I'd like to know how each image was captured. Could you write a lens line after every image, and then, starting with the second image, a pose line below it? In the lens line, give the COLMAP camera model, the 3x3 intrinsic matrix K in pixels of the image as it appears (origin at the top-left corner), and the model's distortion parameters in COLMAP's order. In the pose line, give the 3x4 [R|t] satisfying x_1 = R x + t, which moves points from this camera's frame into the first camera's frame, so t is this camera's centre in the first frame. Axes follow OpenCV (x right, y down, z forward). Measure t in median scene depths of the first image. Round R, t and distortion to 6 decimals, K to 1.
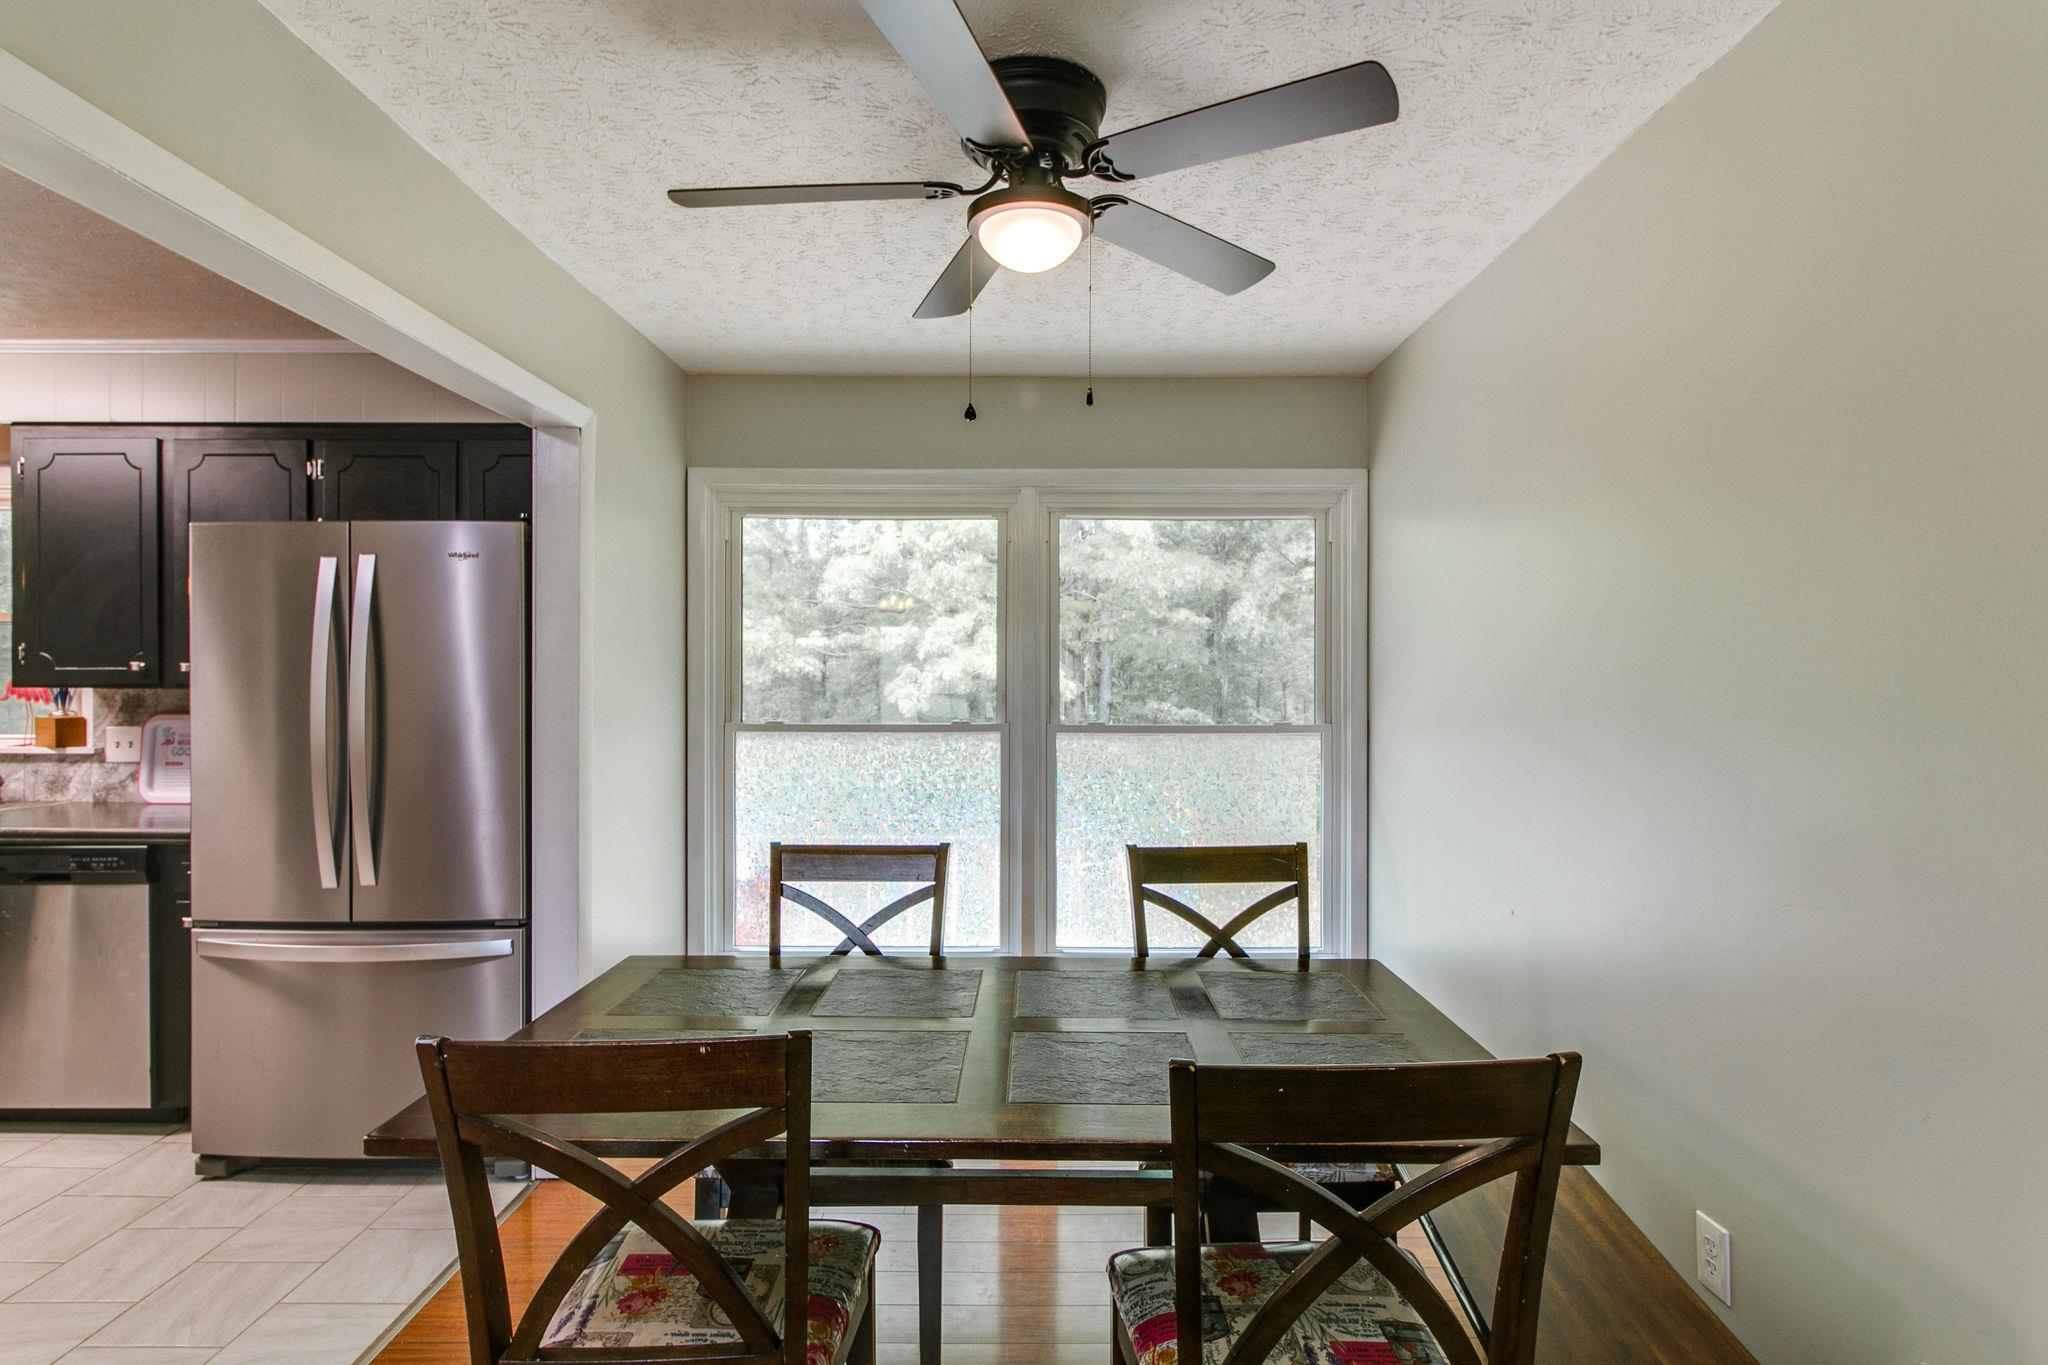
lens RADIAL K [[1031.4, 0, 1031.6], [0, 1031.4, 676.1], [0, 0, 1]] dist [0.001311, -0.001878]
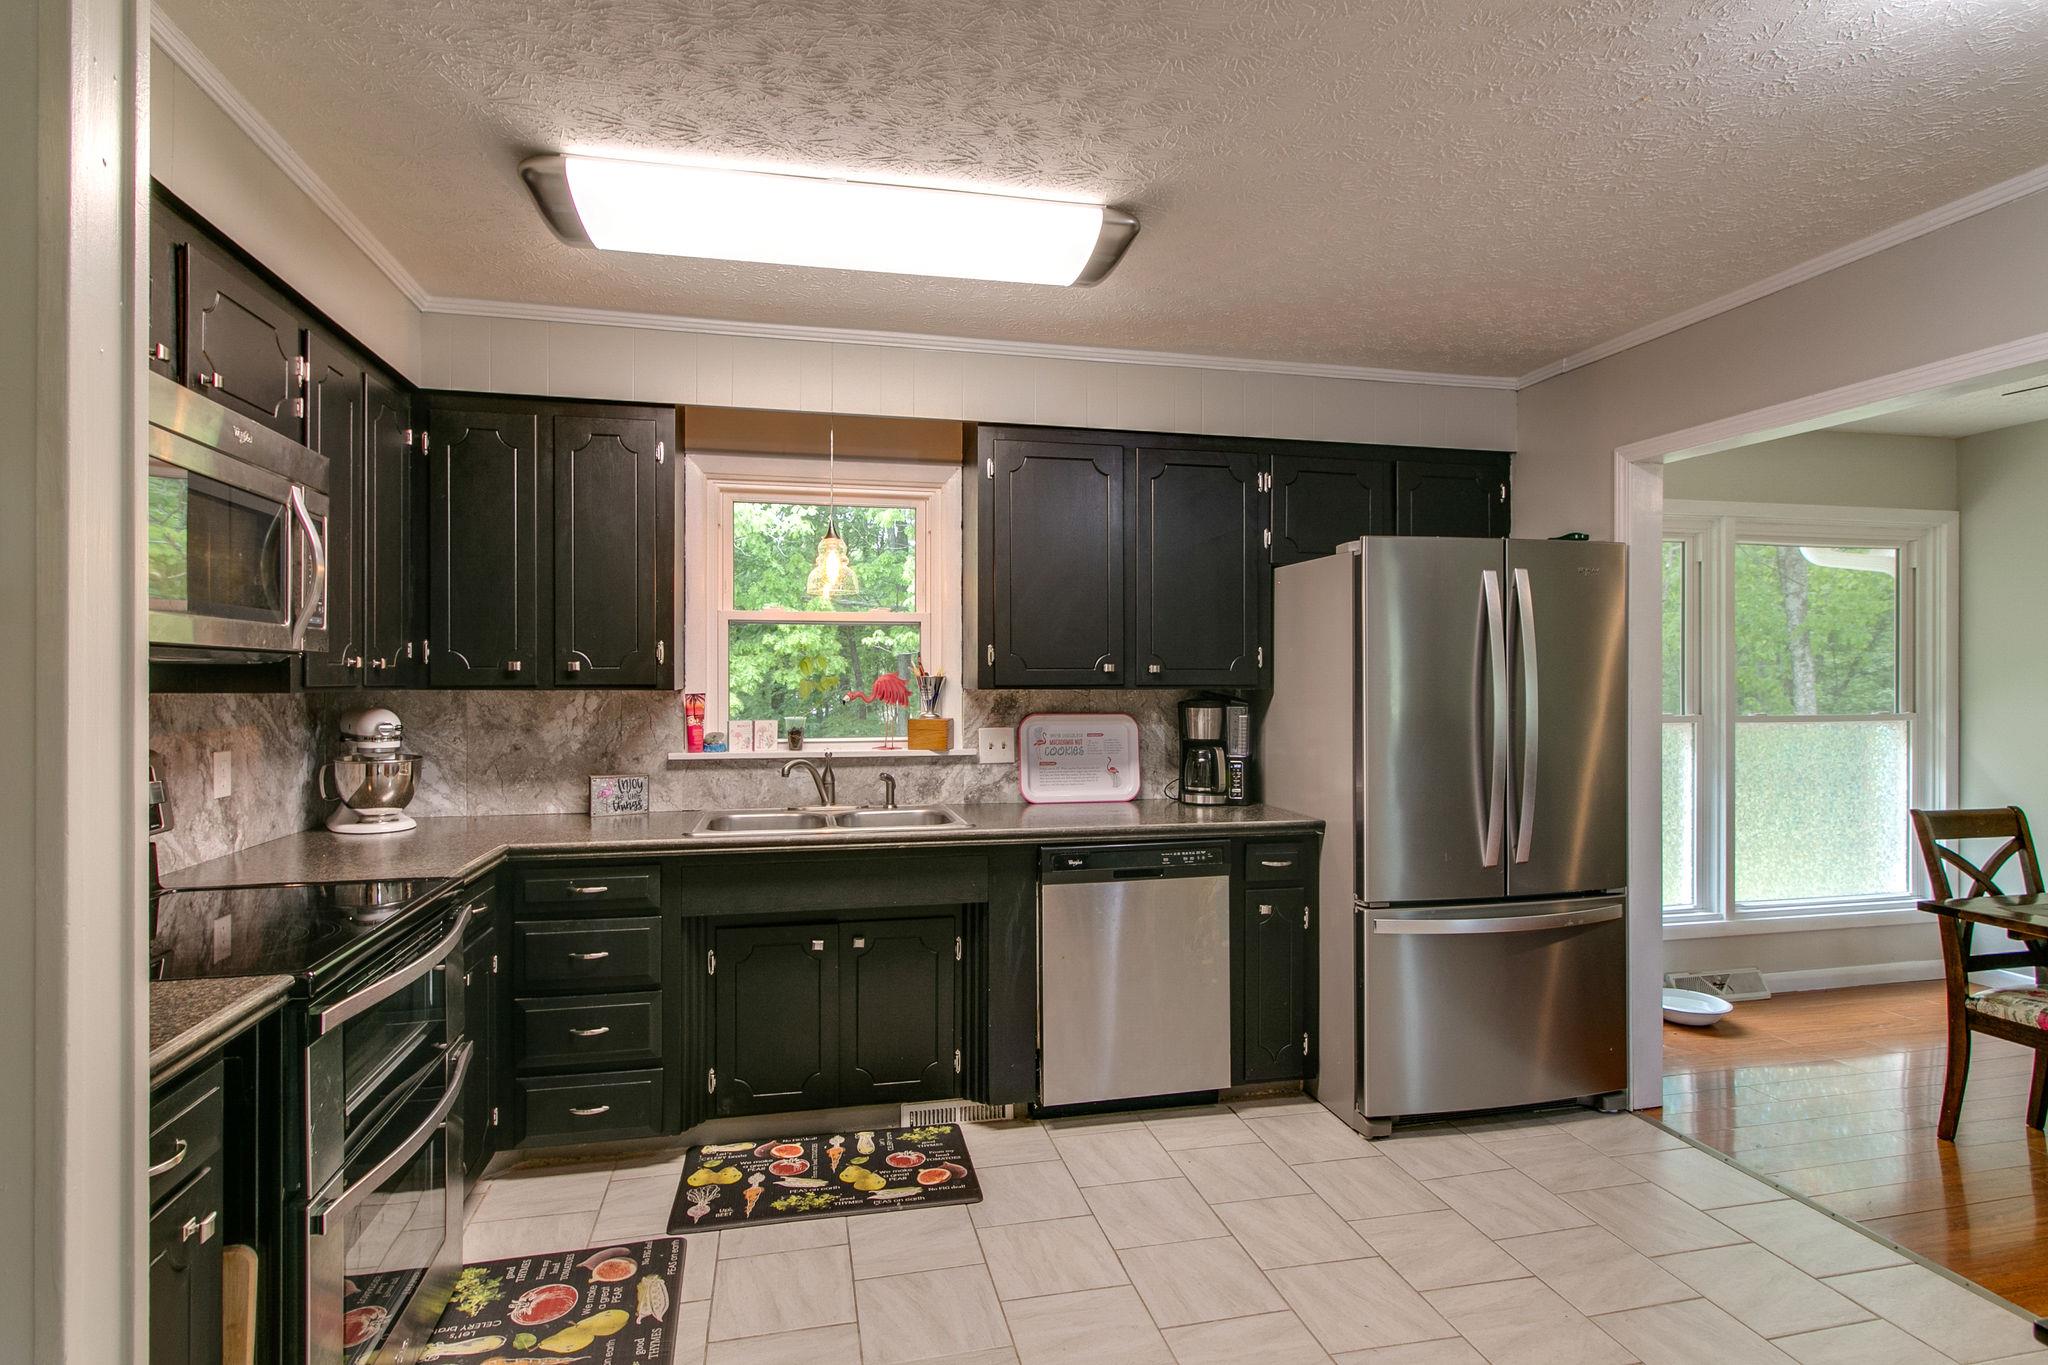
lens RADIAL K [[1031.4, 0, 1025.3], [0, 1031.4, 673.1], [0, 0, 1]] dist [0.001311, -0.001878]
pose [[0.976176, -0.002189, 0.216968, -1.084139], [0.002773, 0.999993, -0.002385, -0.001817], [-0.216961, 0.002929, 0.976176, 0.013285]]
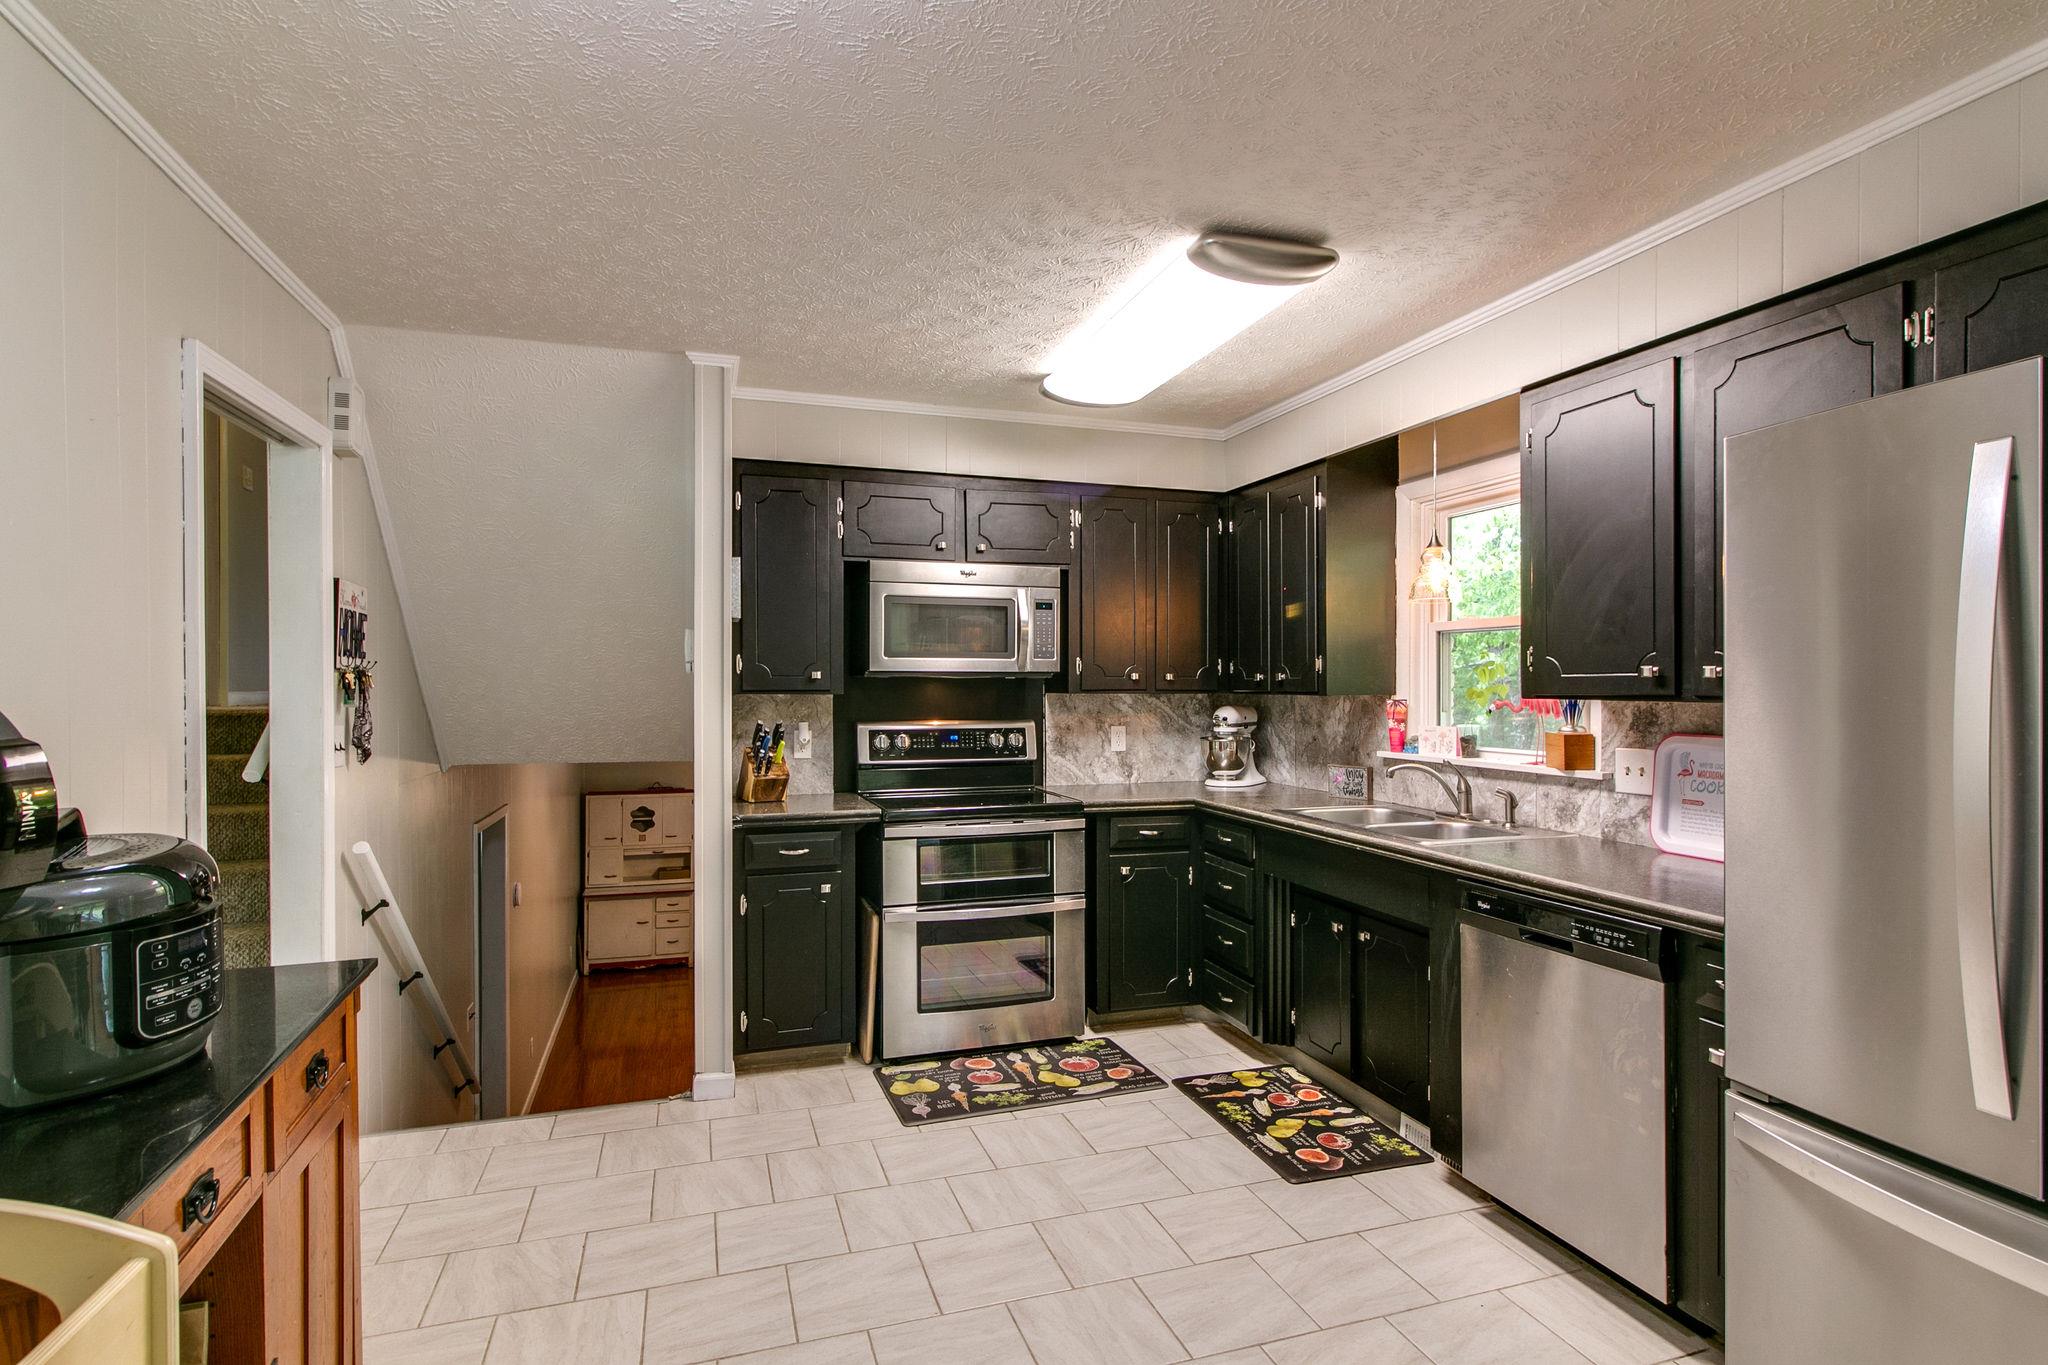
lens RADIAL K [[1031.4, 0, 1032.2], [0, 1031.4, 691.5], [0, 0, 1]] dist [0.001311, -0.001878]
pose [[0.313917, 0.001664, -0.949449, -0.276651], [0.001278, 0.999997, 0.002175, 0.002642], [0.949450, -0.001896, 0.313914, 0.316166]]
